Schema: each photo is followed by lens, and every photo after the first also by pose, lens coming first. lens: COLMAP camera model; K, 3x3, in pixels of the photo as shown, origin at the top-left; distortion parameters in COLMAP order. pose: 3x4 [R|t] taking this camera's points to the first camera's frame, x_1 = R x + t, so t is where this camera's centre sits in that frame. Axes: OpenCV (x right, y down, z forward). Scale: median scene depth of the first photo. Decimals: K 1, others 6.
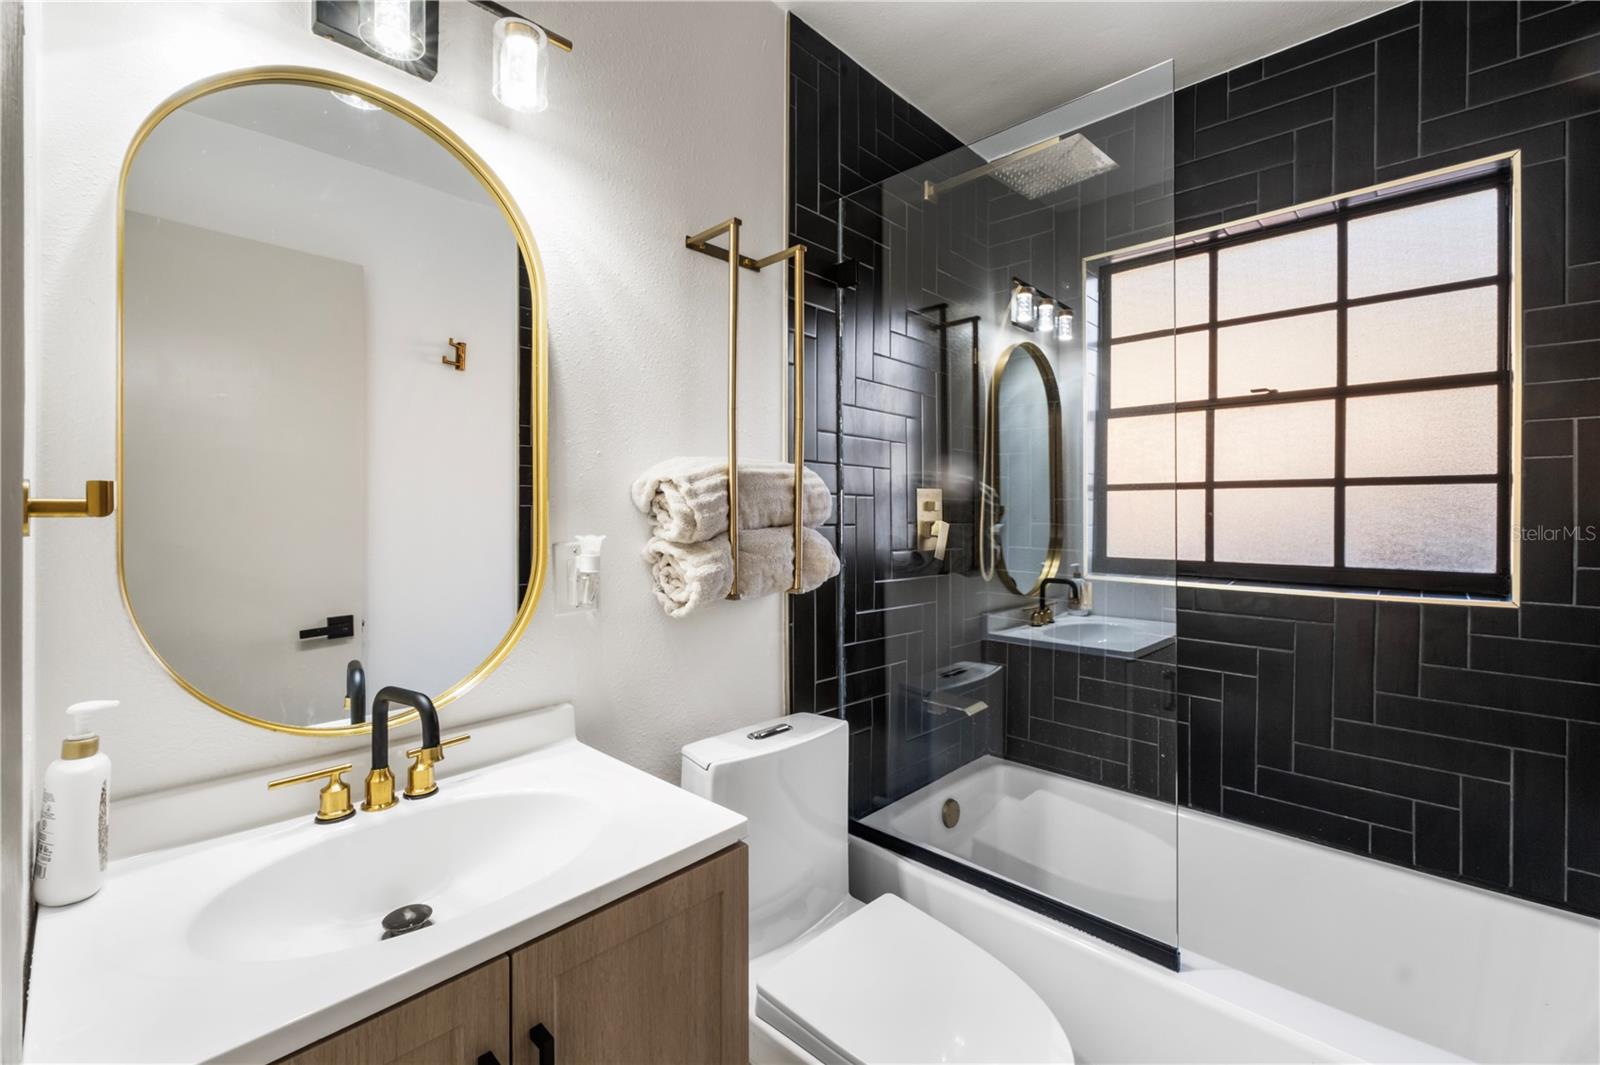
lens RADIAL K [[686.5, 0, 794.8], [0, 686.5, 526.4], [0, 0, 1]] dist [-0.004619, -0.000602]
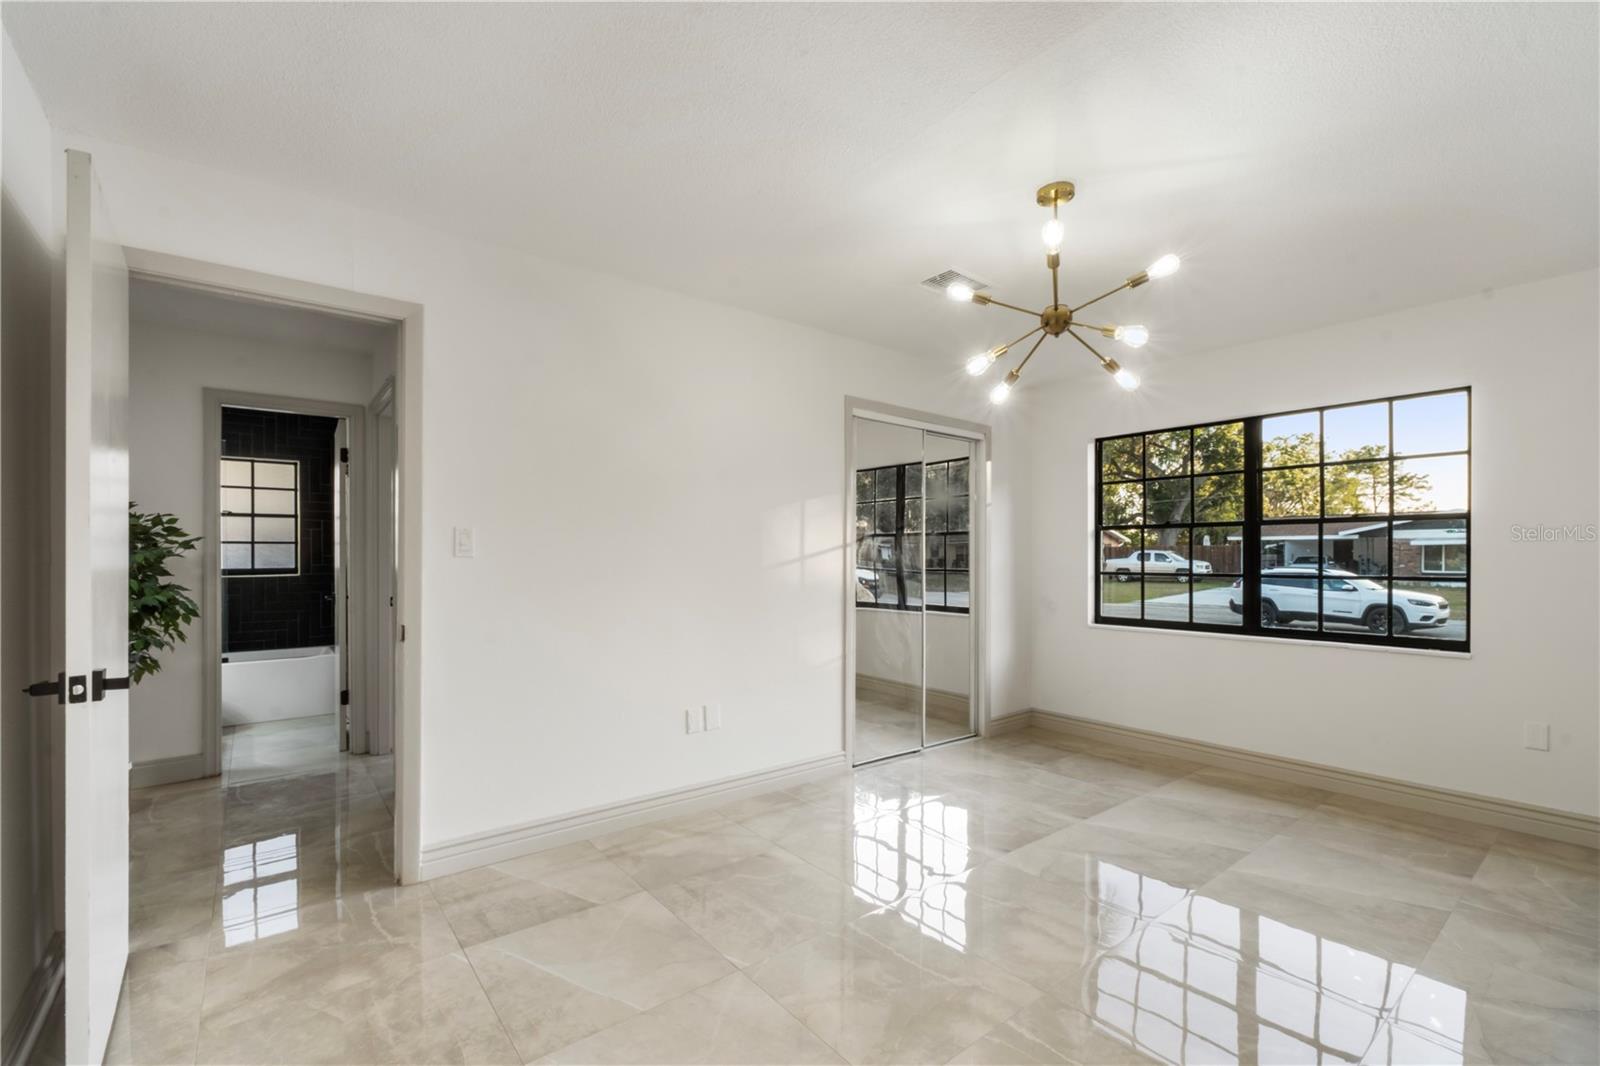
lens RADIAL K [[686.5, 0, 809.4], [0, 686.5, 561.1], [0, 0, 1]] dist [-0.004619, -0.000602]
pose [[0.123597, -0.005828, 0.992315, -2.133445], [0.004524, 0.999976, 0.005310, 0.017958], [-0.992322, 0.003832, 0.123621, -2.056588]]
